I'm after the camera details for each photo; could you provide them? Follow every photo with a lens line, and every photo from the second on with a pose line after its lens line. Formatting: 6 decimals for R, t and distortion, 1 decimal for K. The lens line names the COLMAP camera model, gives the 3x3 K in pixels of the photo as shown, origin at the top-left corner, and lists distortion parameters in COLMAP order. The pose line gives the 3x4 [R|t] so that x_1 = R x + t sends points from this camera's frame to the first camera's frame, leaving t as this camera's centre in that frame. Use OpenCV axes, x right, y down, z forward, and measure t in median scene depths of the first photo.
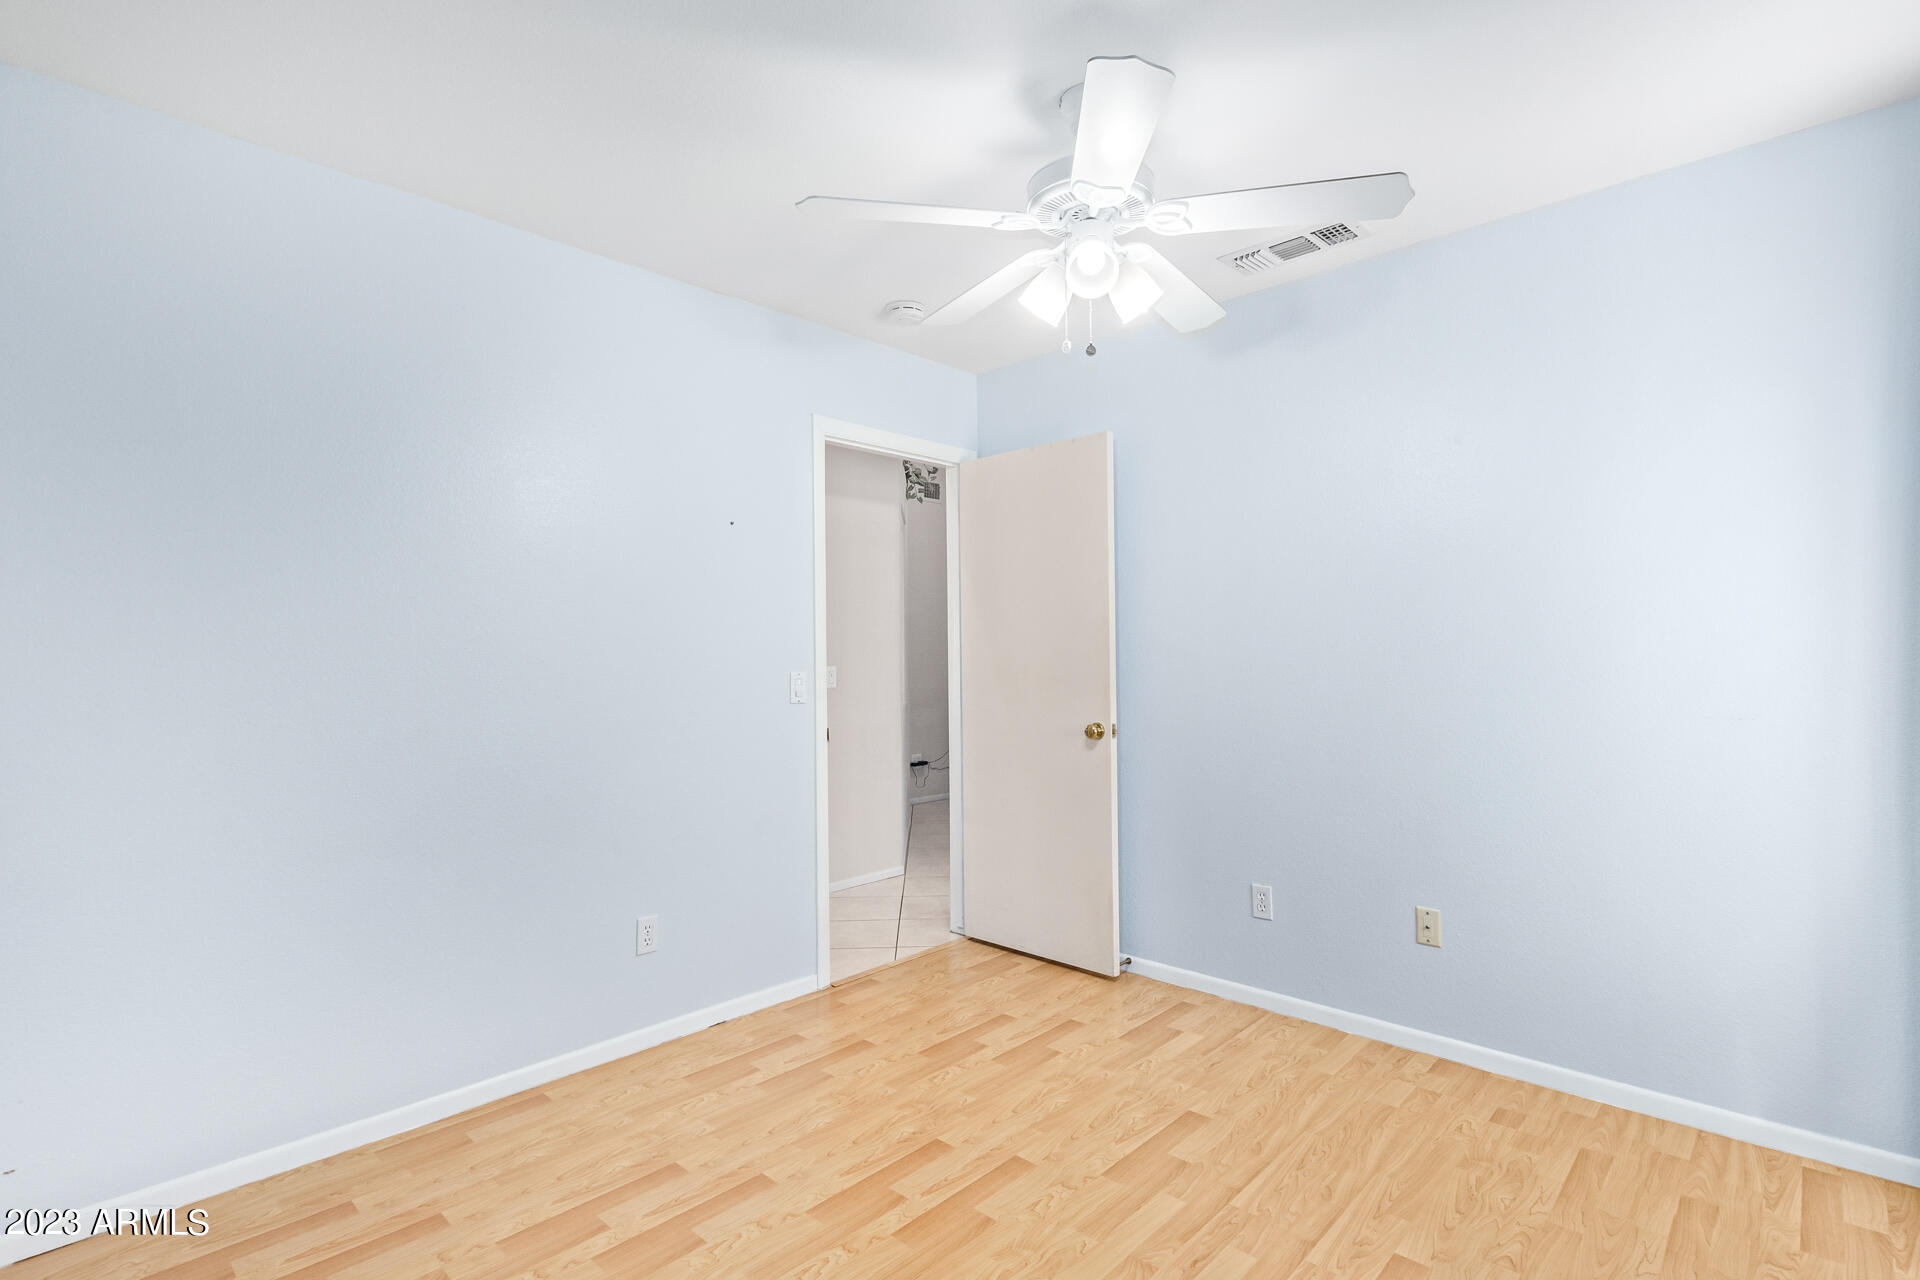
lens RADIAL K [[884.6, 0, 960.1], [0, 884.6, 646.9], [0, 0, 1]] dist [0.015490, -0.006336]
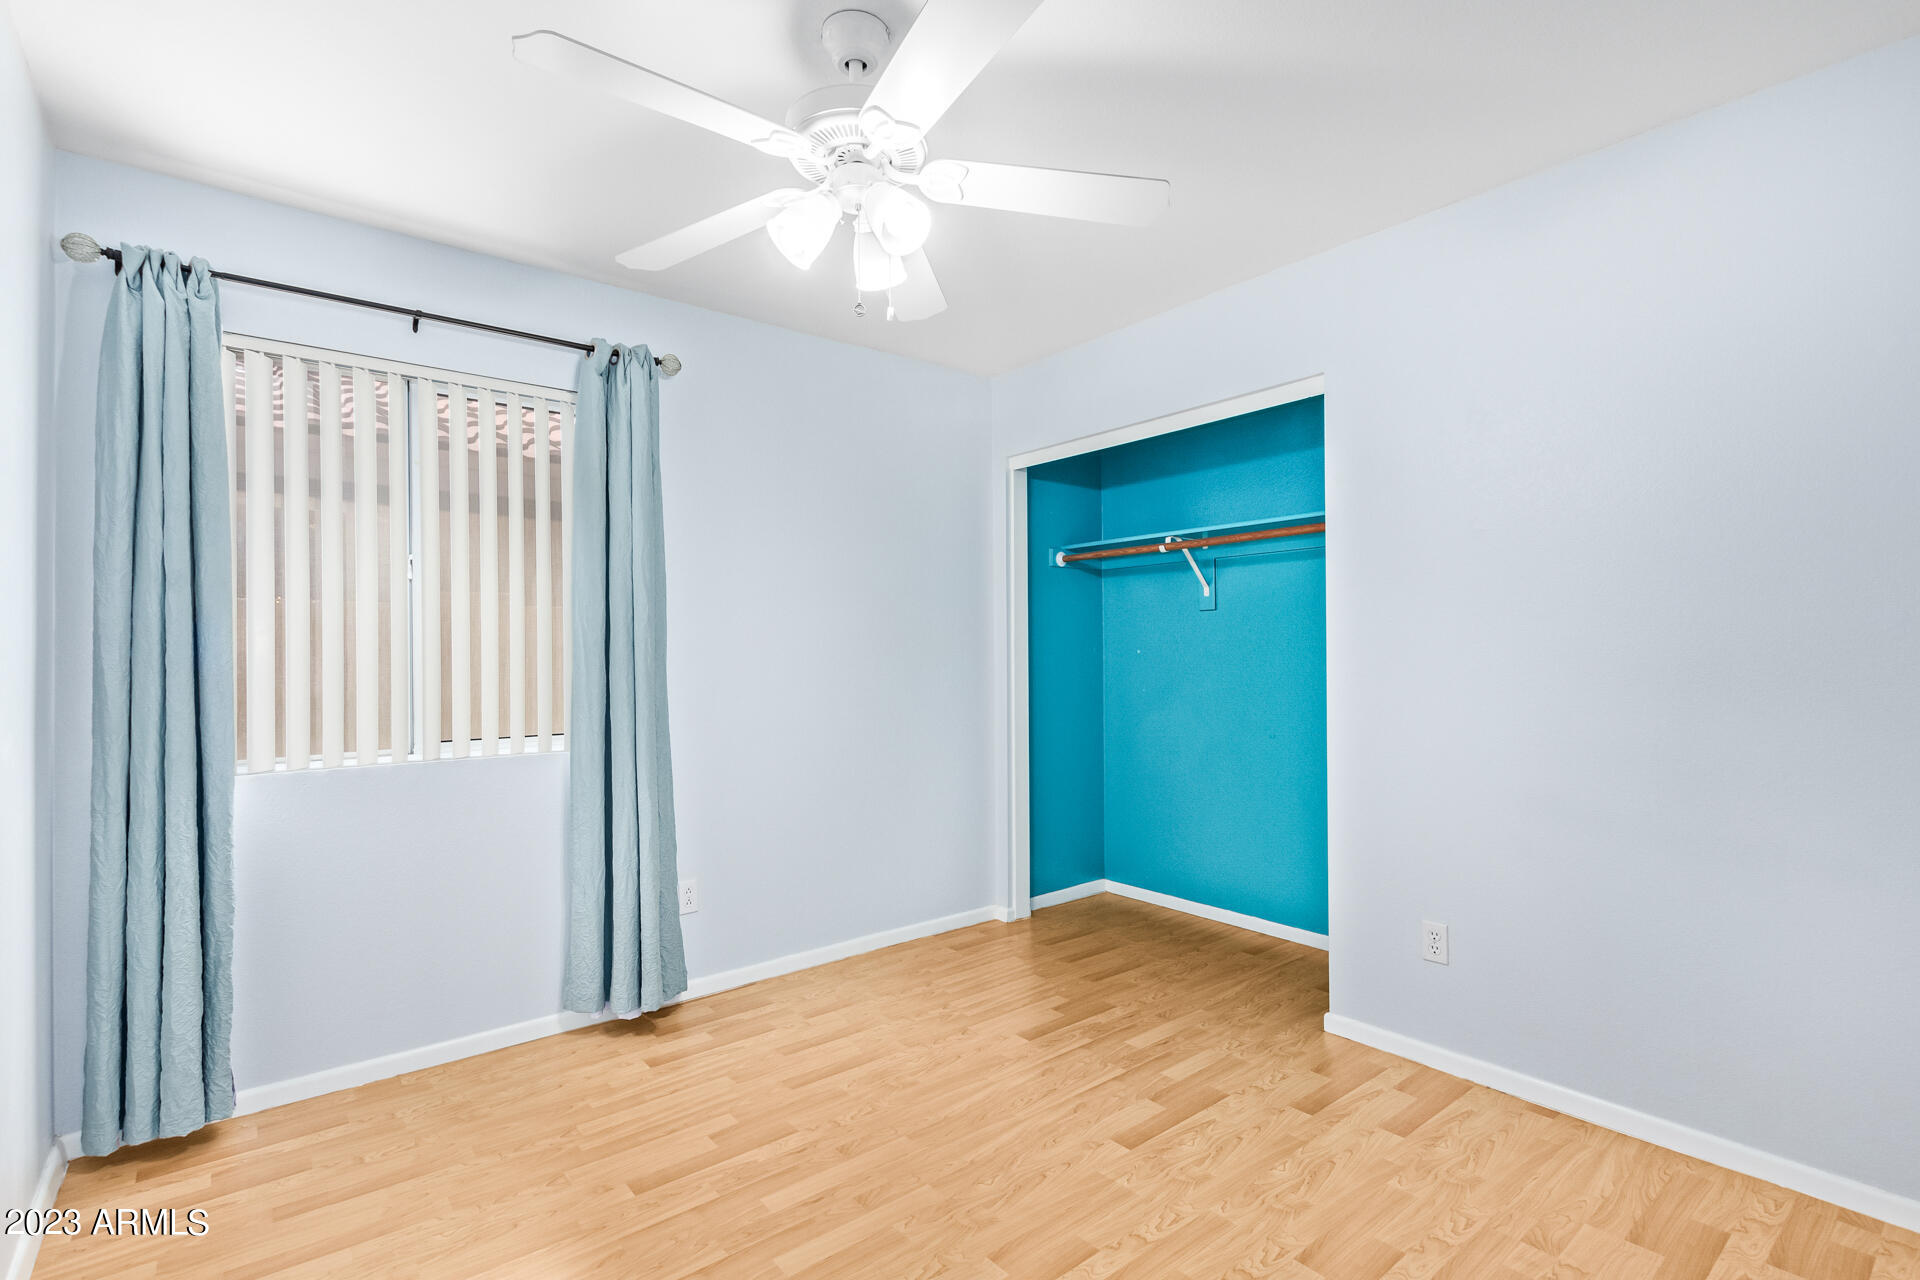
lens RADIAL K [[884.6, 0, 960.1], [0, 884.6, 646.9], [0, 0, 1]] dist [0.015490, -0.006336]
pose [[-0.991152, 0.021070, 0.131051, 0.314630], [0.017788, 0.999499, -0.026166, 0.032442], [-0.131537, -0.023604, -0.991030, 2.030081]]
